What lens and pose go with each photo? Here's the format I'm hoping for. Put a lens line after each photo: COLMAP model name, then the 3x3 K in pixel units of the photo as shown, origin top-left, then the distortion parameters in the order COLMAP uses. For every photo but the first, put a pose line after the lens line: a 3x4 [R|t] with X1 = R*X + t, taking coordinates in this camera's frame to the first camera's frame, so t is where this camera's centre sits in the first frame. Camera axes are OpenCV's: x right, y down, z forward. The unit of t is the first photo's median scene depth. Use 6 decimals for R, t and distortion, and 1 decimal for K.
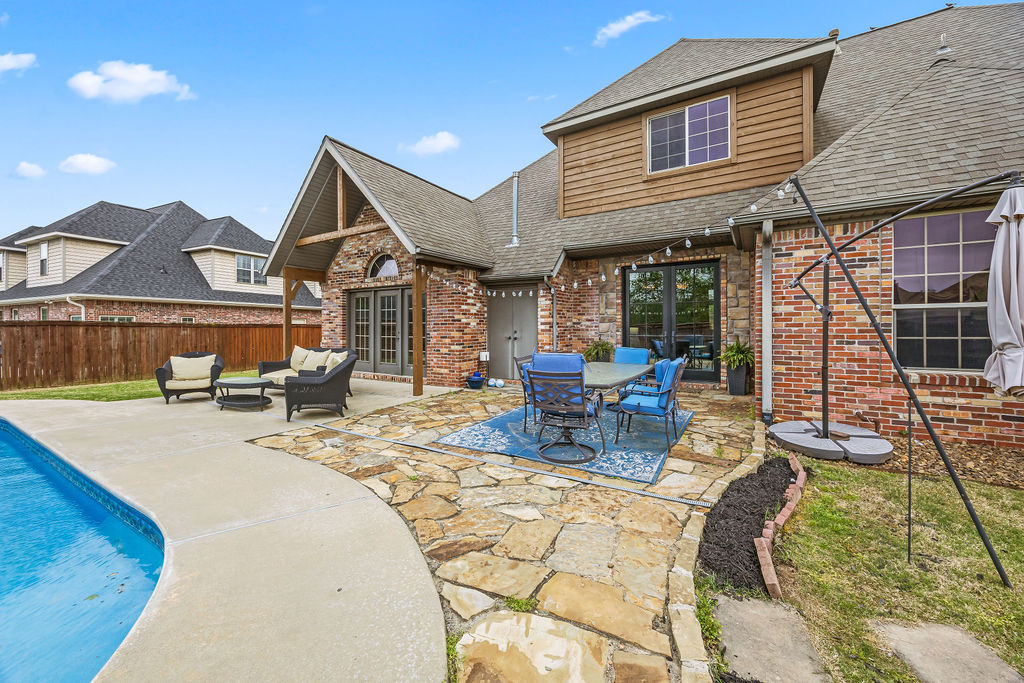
lens RADIAL K [[395.9, 0, 507.9], [0, 395.9, 330.1], [0, 0, 1]] dist [-0.000820, -0.000110]
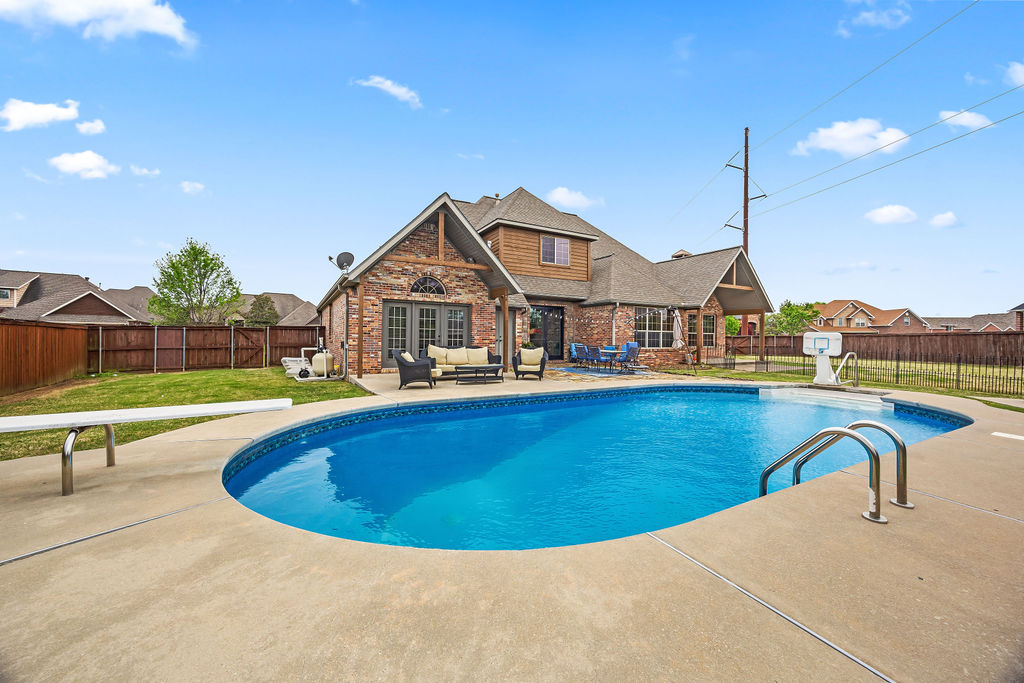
lens RADIAL K [[385.7, 0, 508.6], [0, 385.7, 338.1], [0, 0, 1]] dist [-0.001189, -0.000179]
pose [[0.490305, 0.011604, 0.871474, -1.433404], [-0.007069, 0.999931, -0.009338, 0.026077], [-0.871522, -0.001582, 0.490353, 0.139585]]
